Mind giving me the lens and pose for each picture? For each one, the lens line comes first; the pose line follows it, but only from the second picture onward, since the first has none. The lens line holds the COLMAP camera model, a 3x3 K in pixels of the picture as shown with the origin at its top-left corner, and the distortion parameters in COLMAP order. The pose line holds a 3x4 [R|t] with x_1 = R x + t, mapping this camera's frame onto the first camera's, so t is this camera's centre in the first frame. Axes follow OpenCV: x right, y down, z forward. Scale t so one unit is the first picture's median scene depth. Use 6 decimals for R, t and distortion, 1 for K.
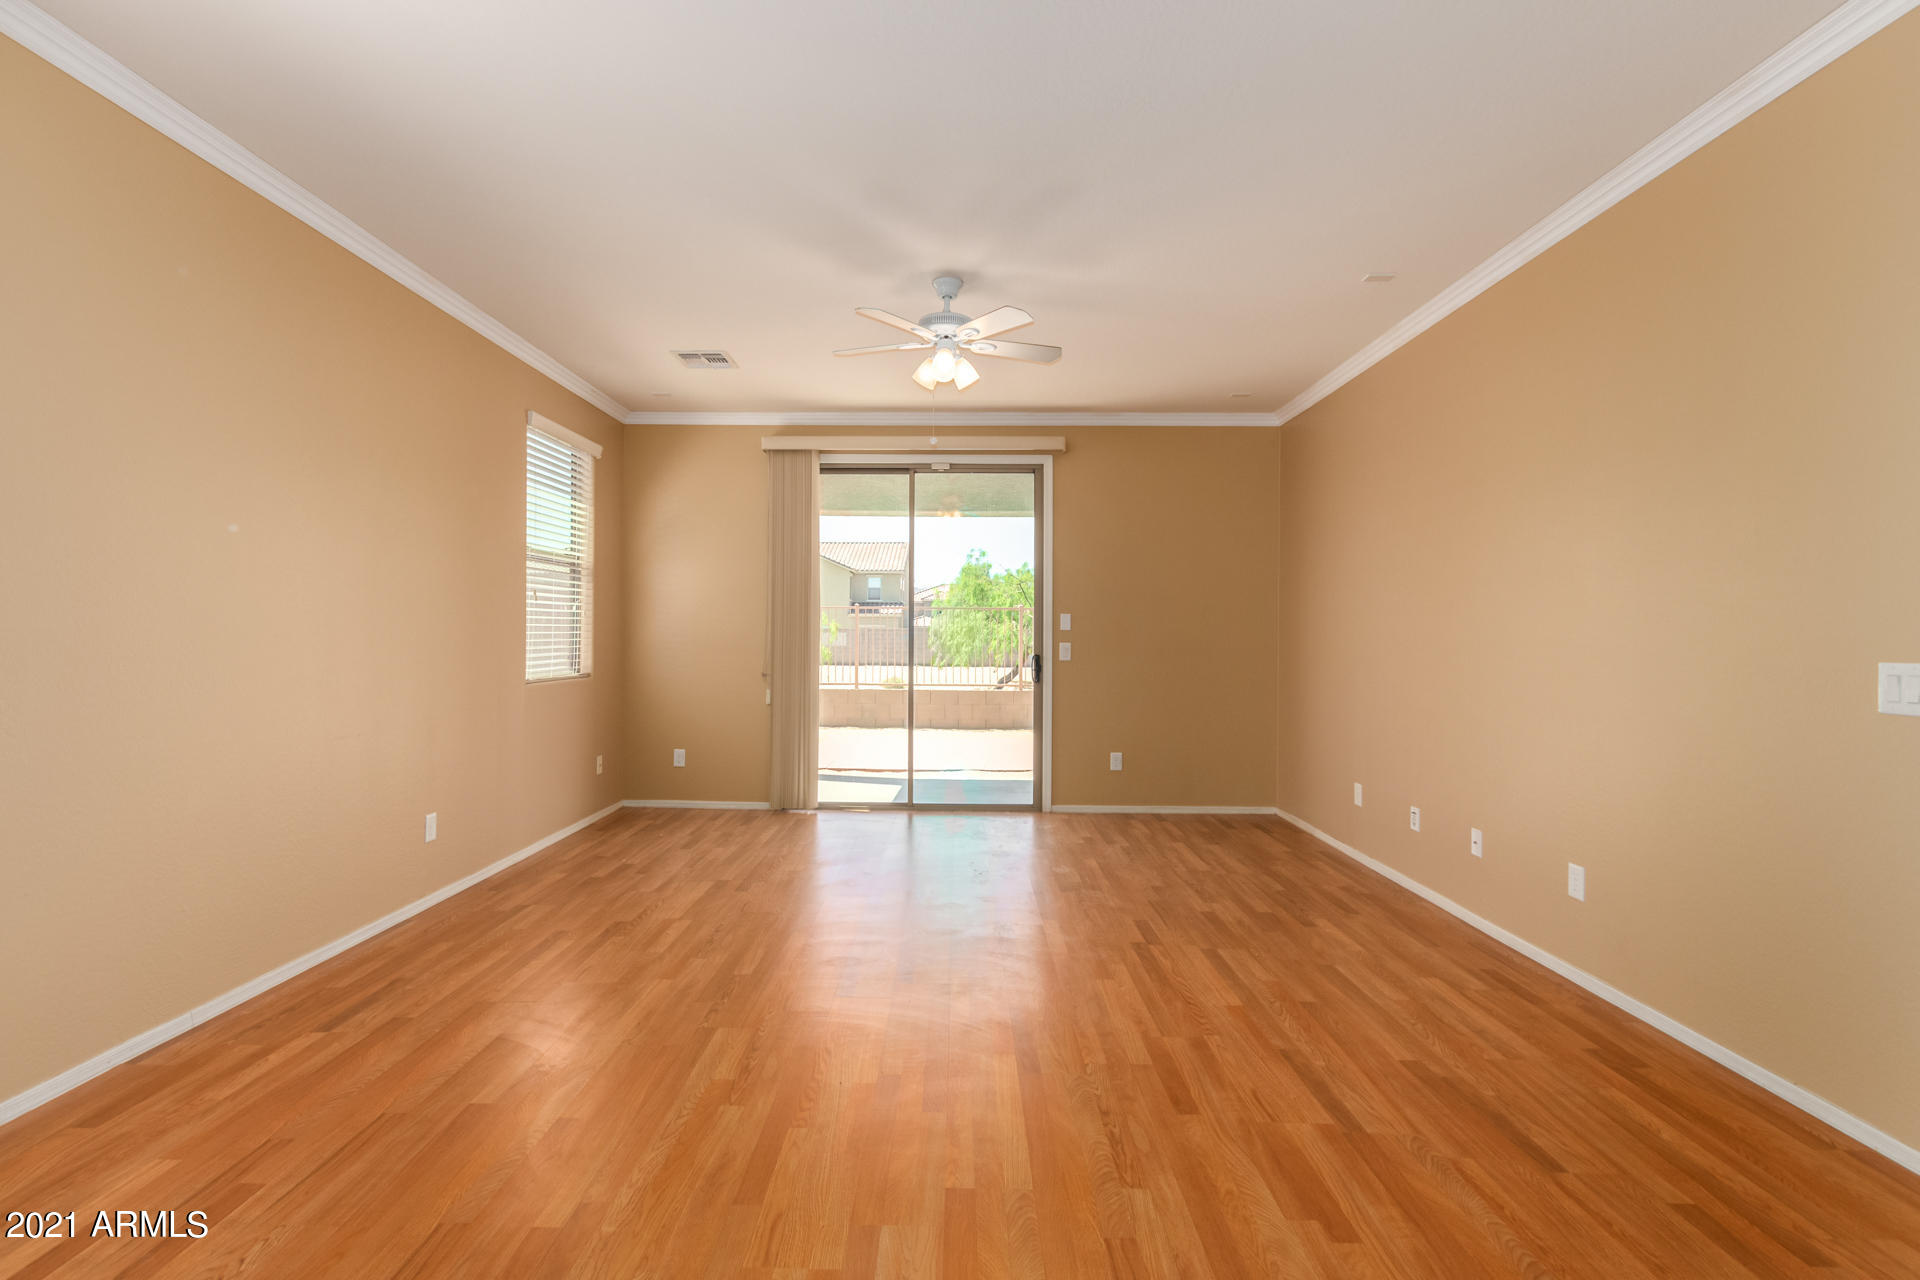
lens RADIAL K [[891.2, 0, 950.6], [0, 891.2, 638.6], [0, 0, 1]] dist [-0.000941, -0.000911]
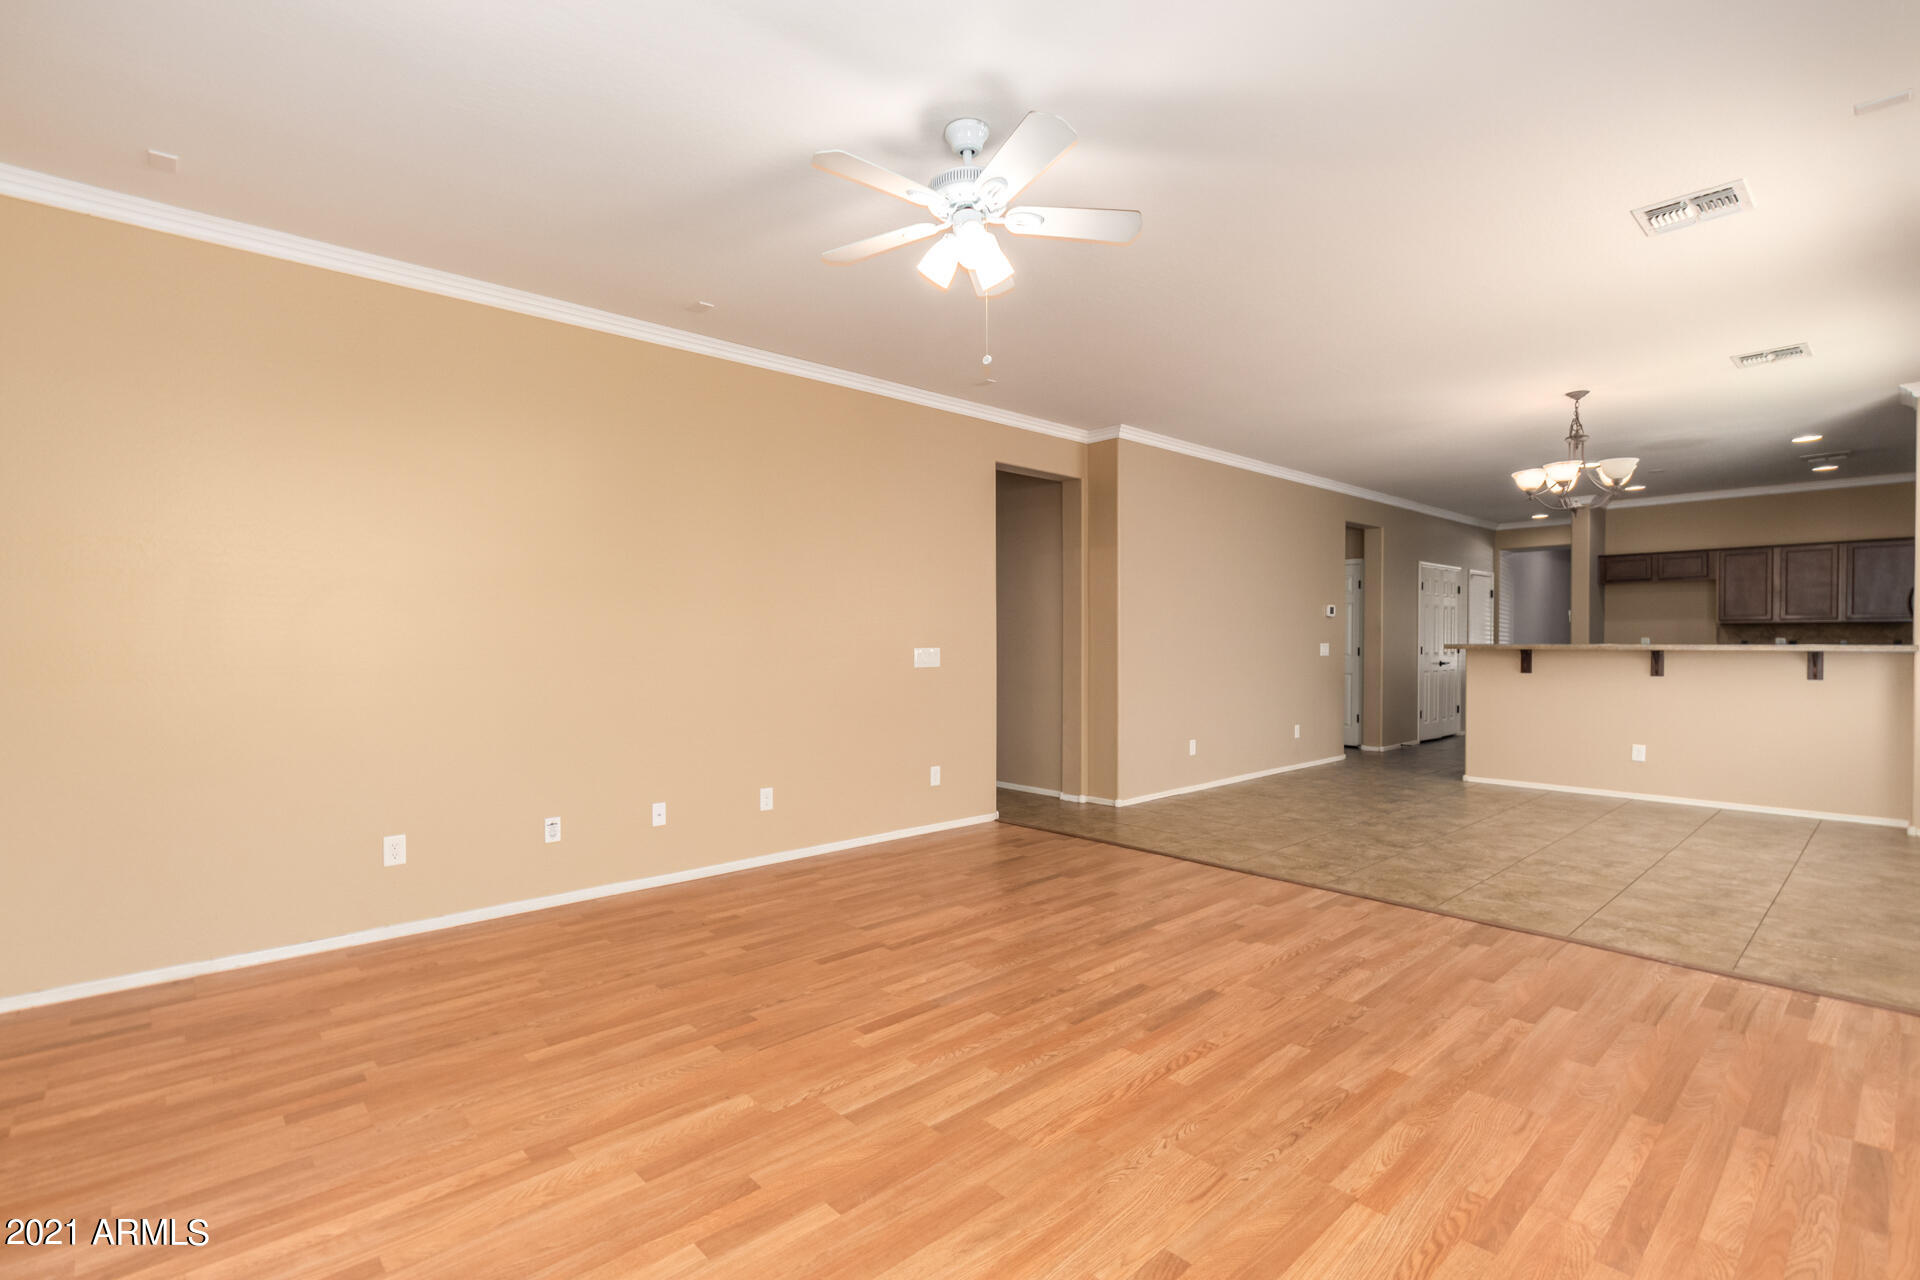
lens RADIAL K [[864.3, 0, 960.0], [0, 864.3, 640.0], [0, 0, 1]] dist [-0.000502, -0.001348]
pose [[-0.678591, -0.005487, 0.734496, -0.576101], [-0.000041, 0.999972, 0.007432, -0.007871], [-0.734517, 0.005013, -0.678572, 1.685940]]
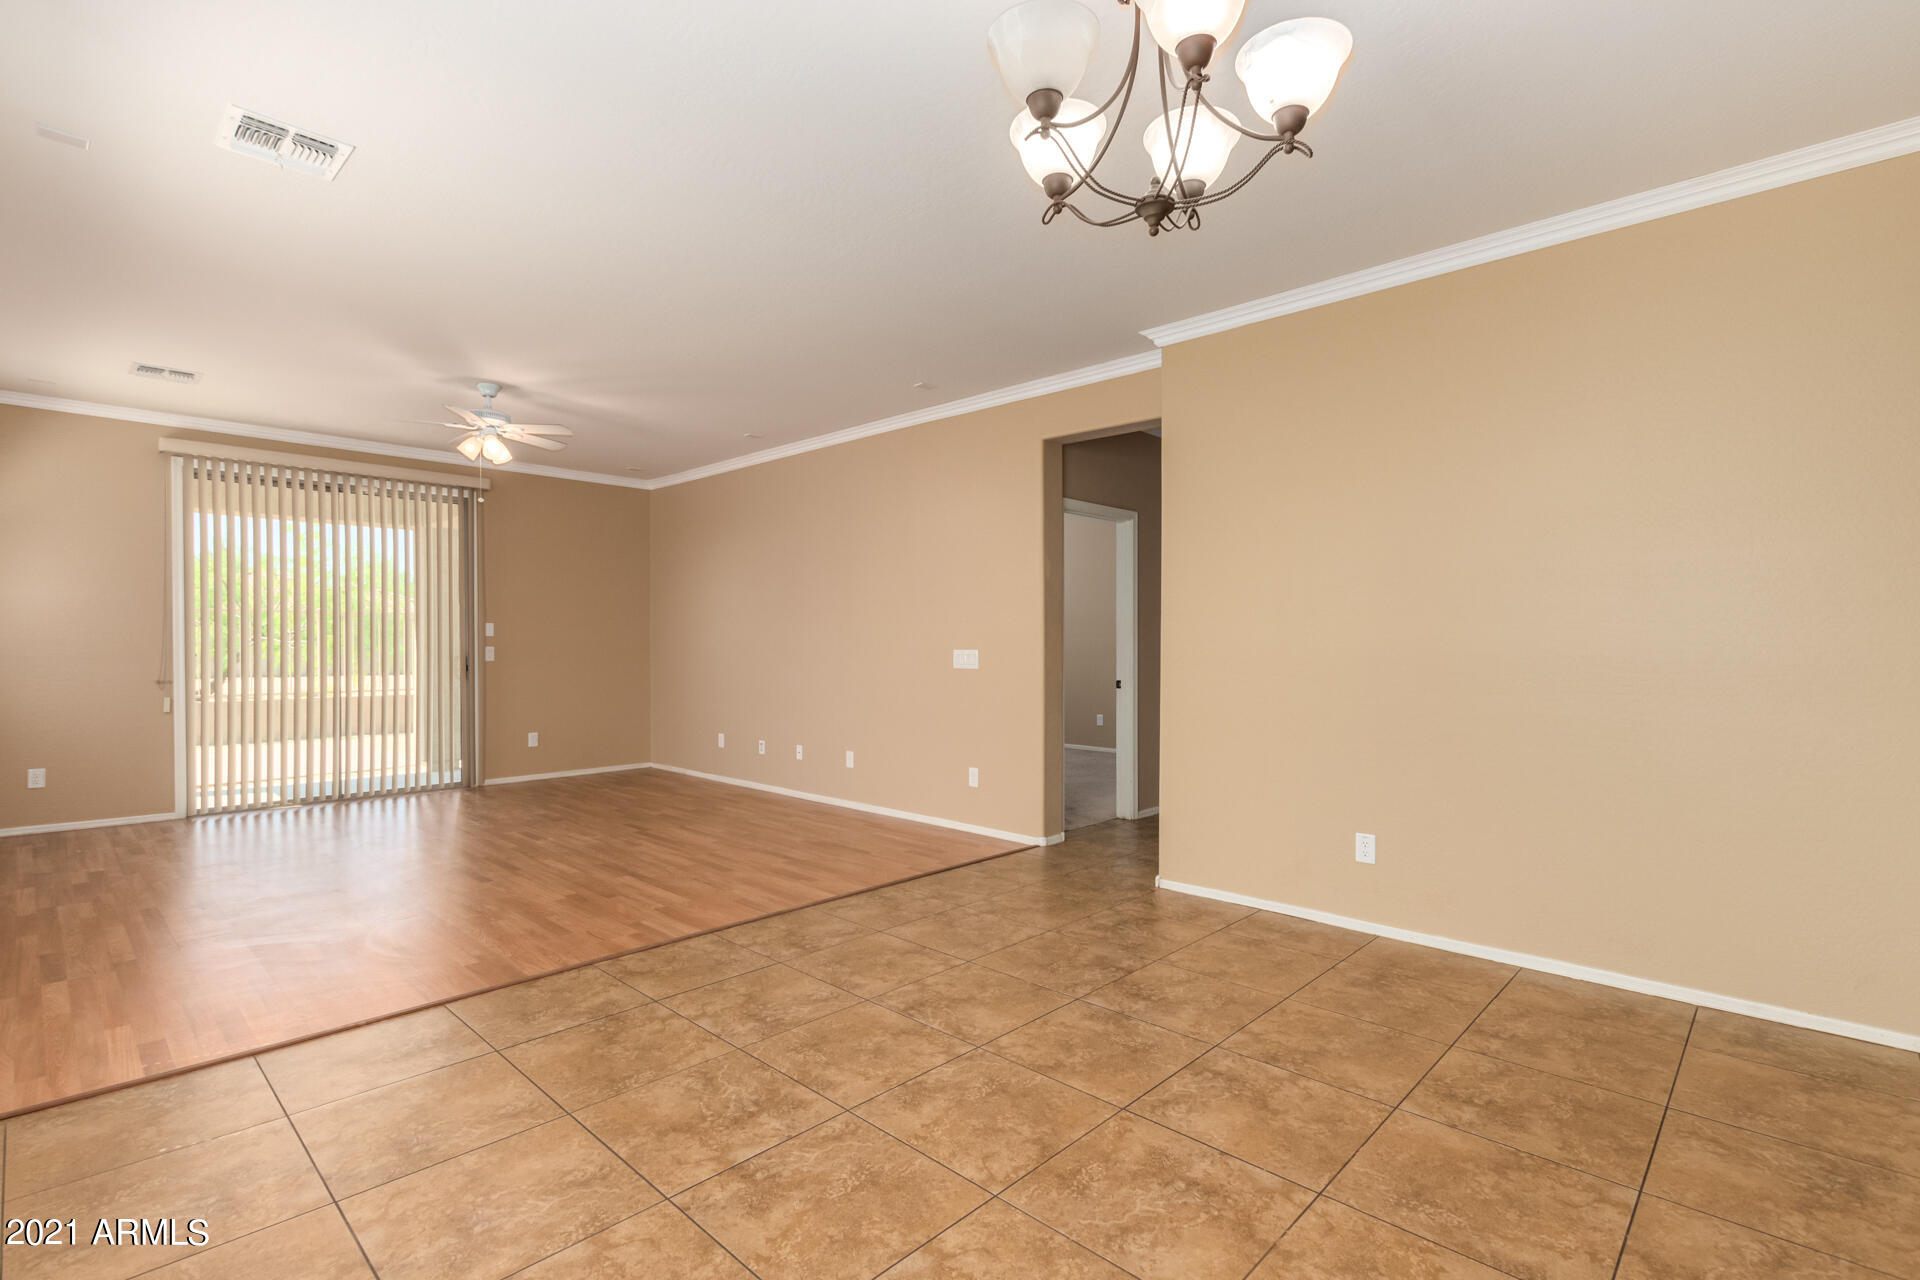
lens RADIAL K [[891.2, 0, 950.6], [0, 891.2, 638.6], [0, 0, 1]] dist [-0.000941, -0.000911]
pose [[0.678073, -0.003619, 0.734985, -0.615961], [0.007099, 0.999973, -0.001626, 0.000529], [-0.734960, 0.006320, 0.678081, -0.530474]]
